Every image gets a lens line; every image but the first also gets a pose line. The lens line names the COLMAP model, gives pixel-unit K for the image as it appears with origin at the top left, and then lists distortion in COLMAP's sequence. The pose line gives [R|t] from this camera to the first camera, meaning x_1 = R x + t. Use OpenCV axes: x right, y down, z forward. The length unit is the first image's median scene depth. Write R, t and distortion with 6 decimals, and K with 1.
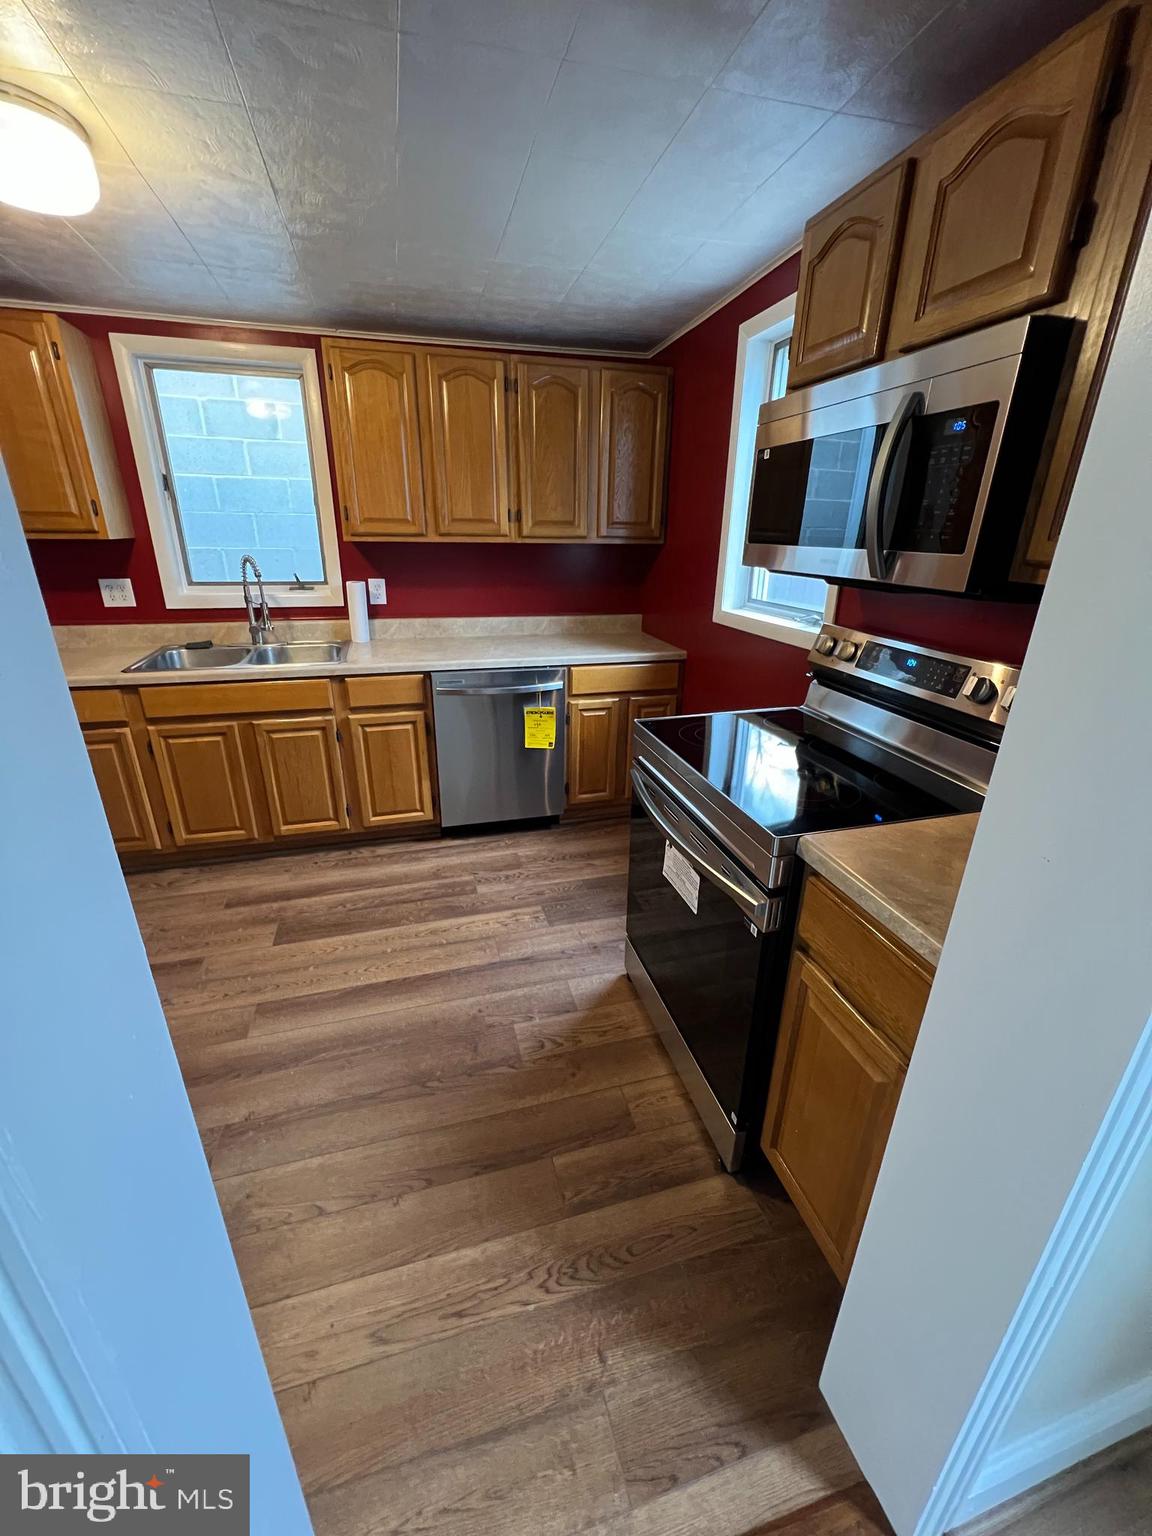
lens RADIAL K [[613.1, 0, 576.0], [0, 613.1, 768.0], [0, 0, 1]] dist [-0.001395, -0.000670]
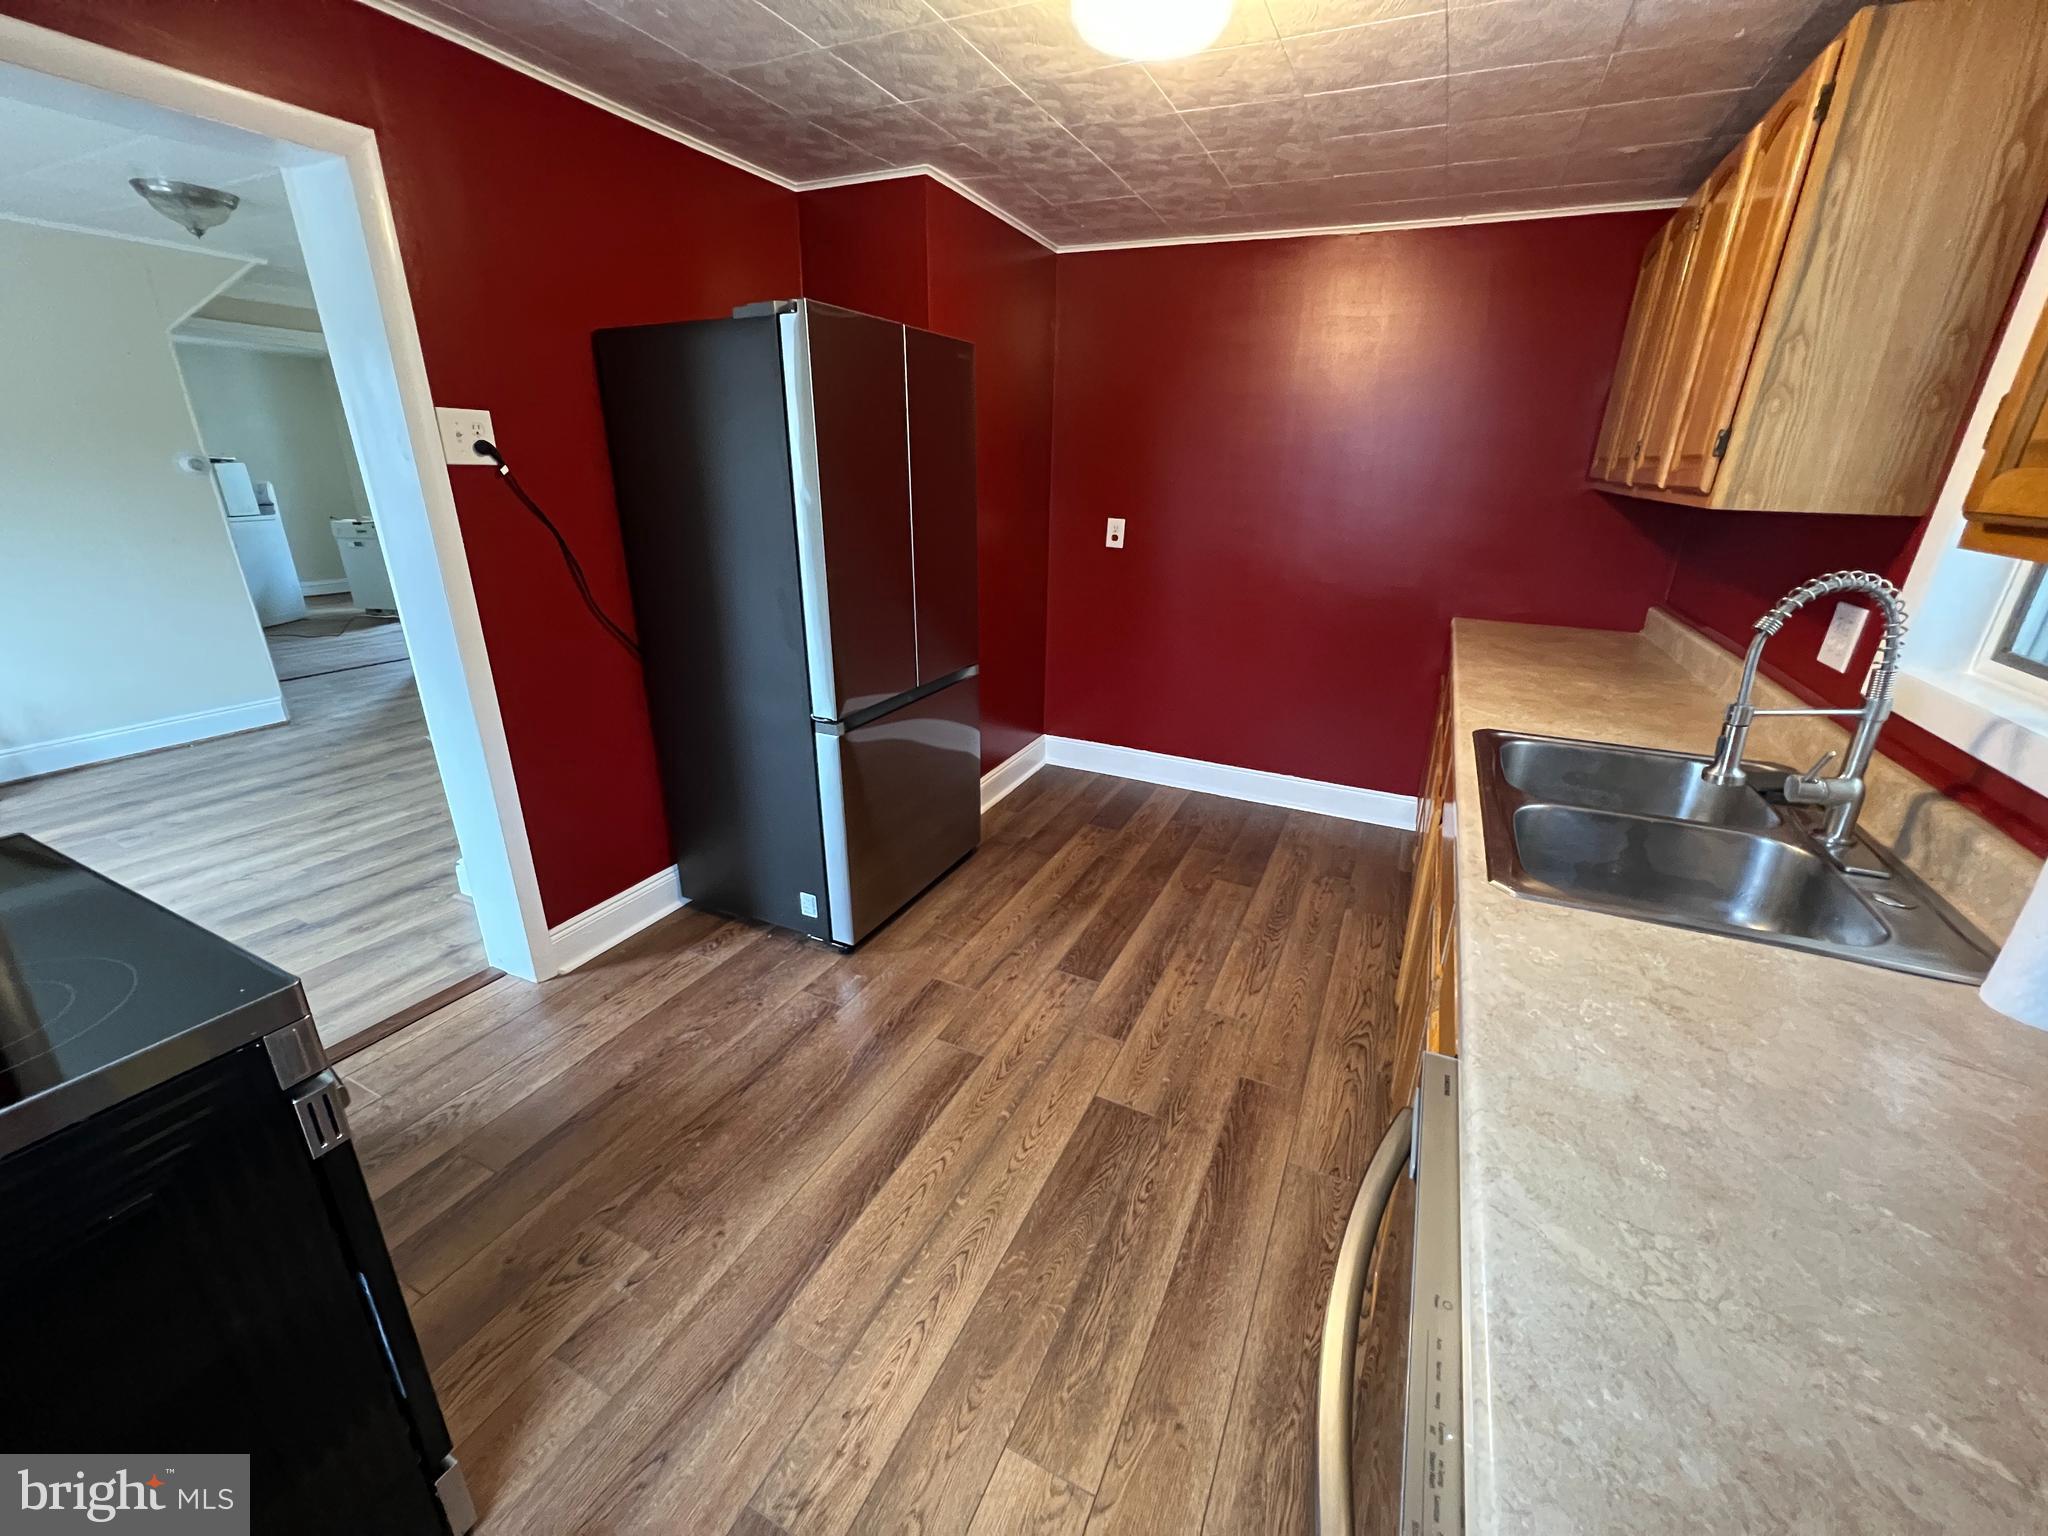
lens RADIAL K [[817.4, 0, 1020.3], [0, 817.4, 766.7], [0, 0, 1]] dist [-0.001395, -0.000670]
pose [[-0.669078, 0.235371, -0.704936, 0.098830], [-0.294987, 0.786500, 0.542586, -0.454068], [0.682142, 0.570980, -0.456799, 1.171760]]
